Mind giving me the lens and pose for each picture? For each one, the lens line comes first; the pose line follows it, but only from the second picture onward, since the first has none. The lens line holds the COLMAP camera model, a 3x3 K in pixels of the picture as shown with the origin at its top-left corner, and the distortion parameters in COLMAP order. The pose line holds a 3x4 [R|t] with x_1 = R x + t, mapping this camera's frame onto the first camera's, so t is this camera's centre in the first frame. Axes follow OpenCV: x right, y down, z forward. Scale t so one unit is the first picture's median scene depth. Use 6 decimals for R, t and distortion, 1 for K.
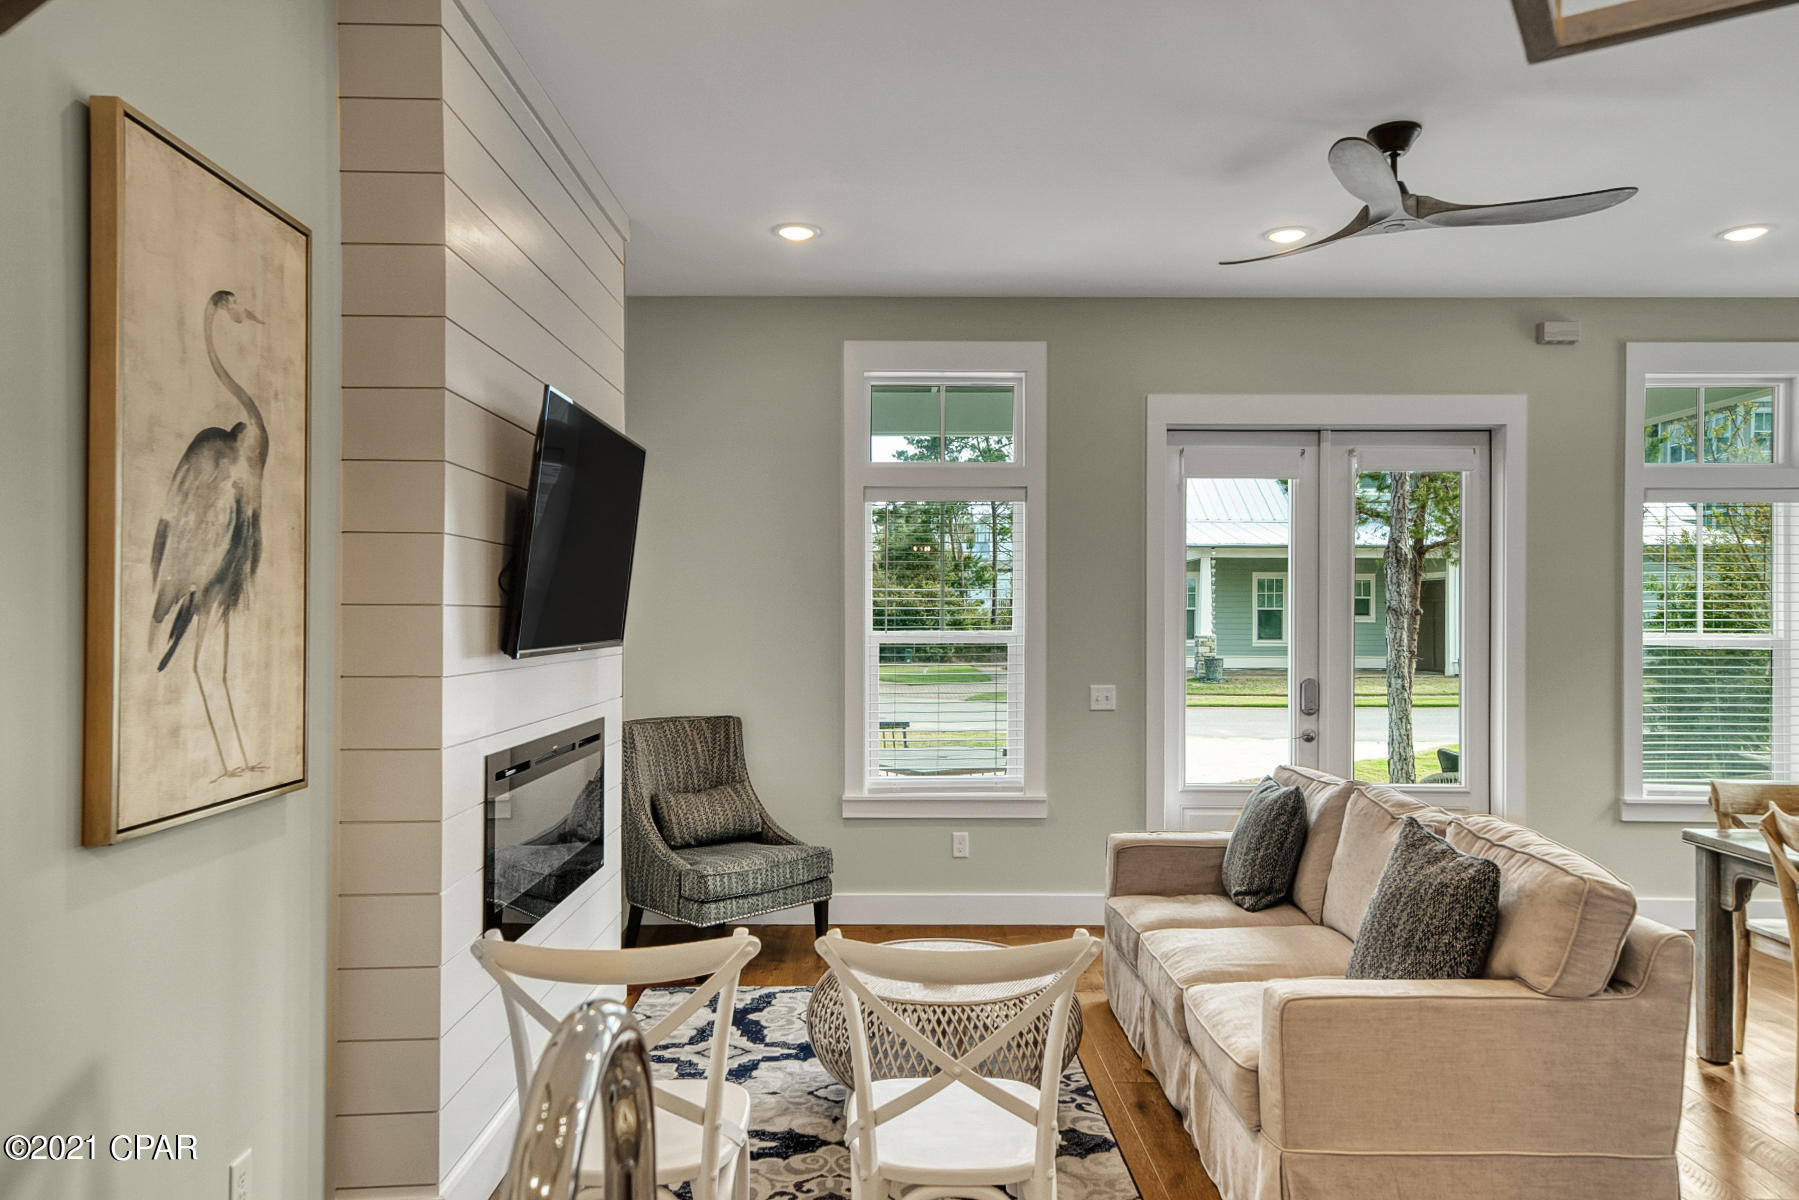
lens RADIAL K [[1180.2, 0, 908.0], [0, 1180.2, 616.9], [0, 0, 1]] dist [0.000537, 0.000584]
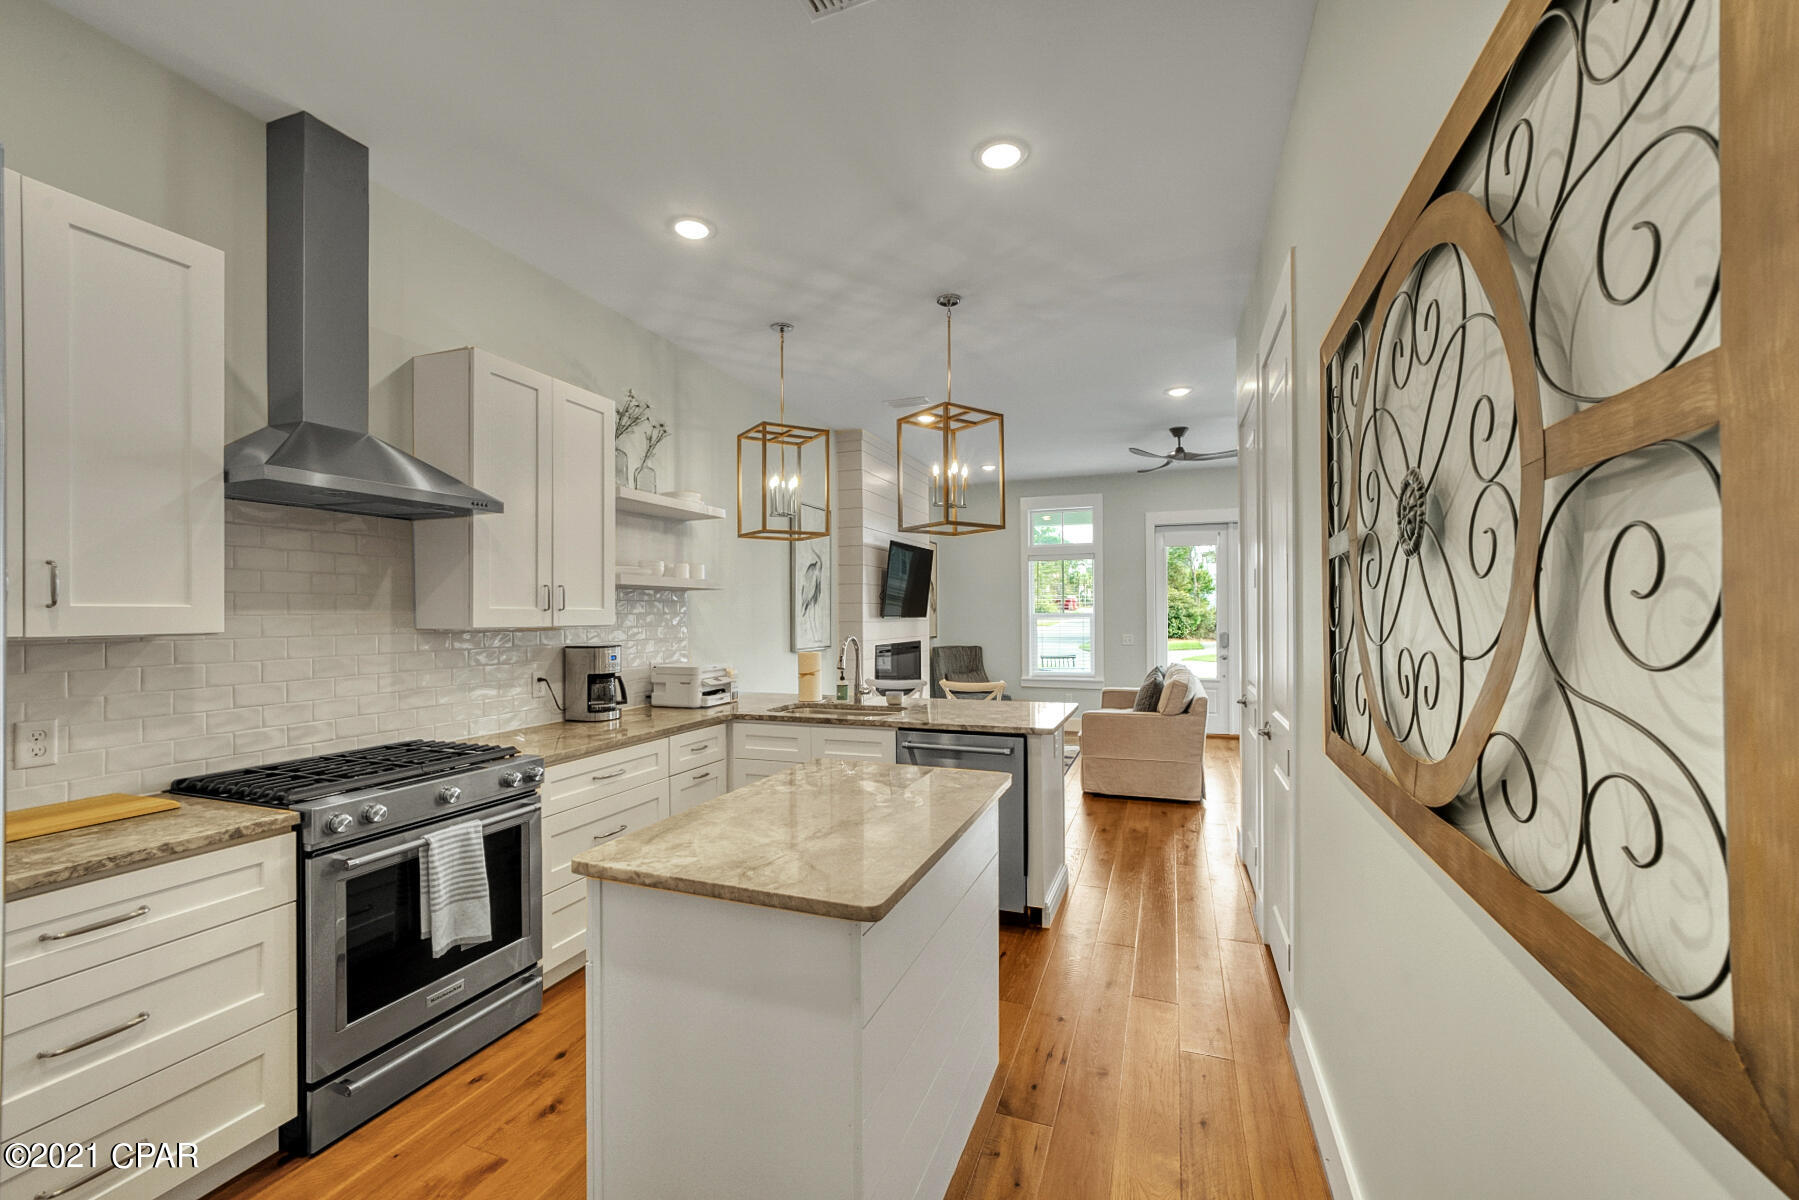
lens RADIAL K [[718.4, 0, 898.0], [0, 718.4, 607.4], [0, 0, 1]] dist [0.001354, 0.000194]
pose [[0.932096, -0.010756, -0.362050, 0.664423], [0.007554, 0.999919, -0.010259, 0.035141], [0.362131, 0.006827, 0.932102, -1.346368]]
